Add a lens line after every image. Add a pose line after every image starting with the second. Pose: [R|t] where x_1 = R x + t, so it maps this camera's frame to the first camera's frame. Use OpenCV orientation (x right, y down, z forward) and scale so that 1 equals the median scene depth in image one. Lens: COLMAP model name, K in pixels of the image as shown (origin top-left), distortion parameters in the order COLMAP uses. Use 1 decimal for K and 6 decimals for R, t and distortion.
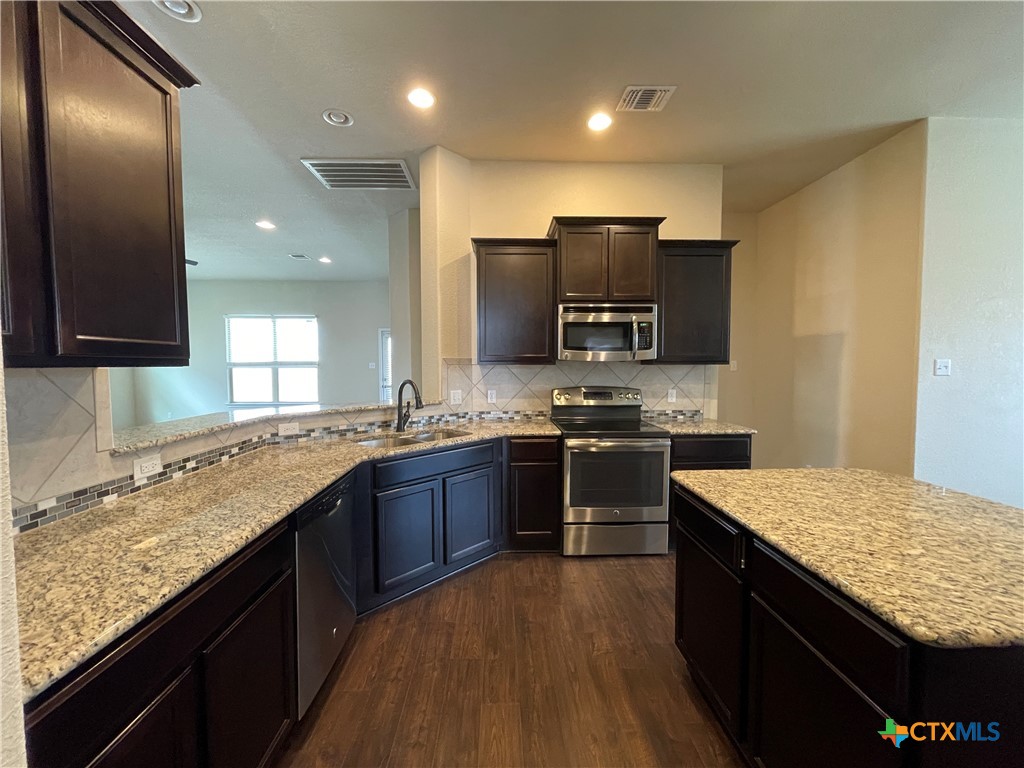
lens RADIAL K [[416.3, 0, 511.4], [0, 416.3, 381.9], [0, 0, 1]] dist [0.003137, 0.000005]
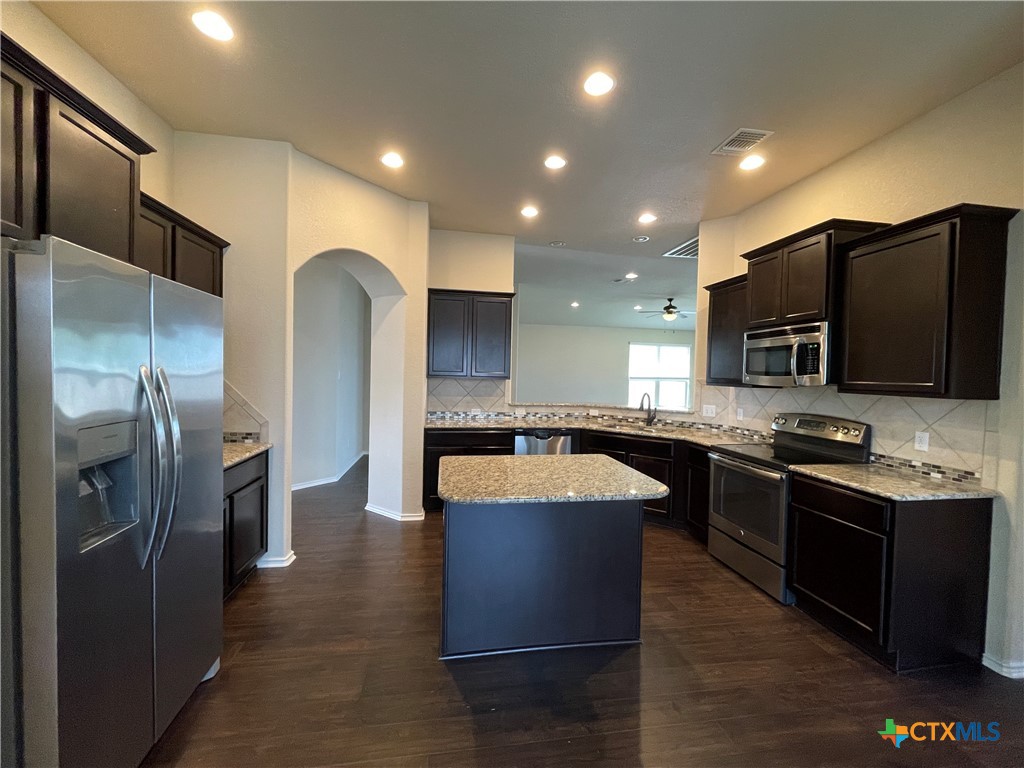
lens RADIAL K [[416.3, 0, 512.1], [0, 416.3, 384.0], [0, 0, 1]] dist [0.003137, 0.000005]
pose [[0.131464, 0.031976, -0.990805, 1.021546], [-0.068135, 0.997407, 0.023149, -0.032406], [0.988977, 0.064466, 0.133302, 0.238840]]
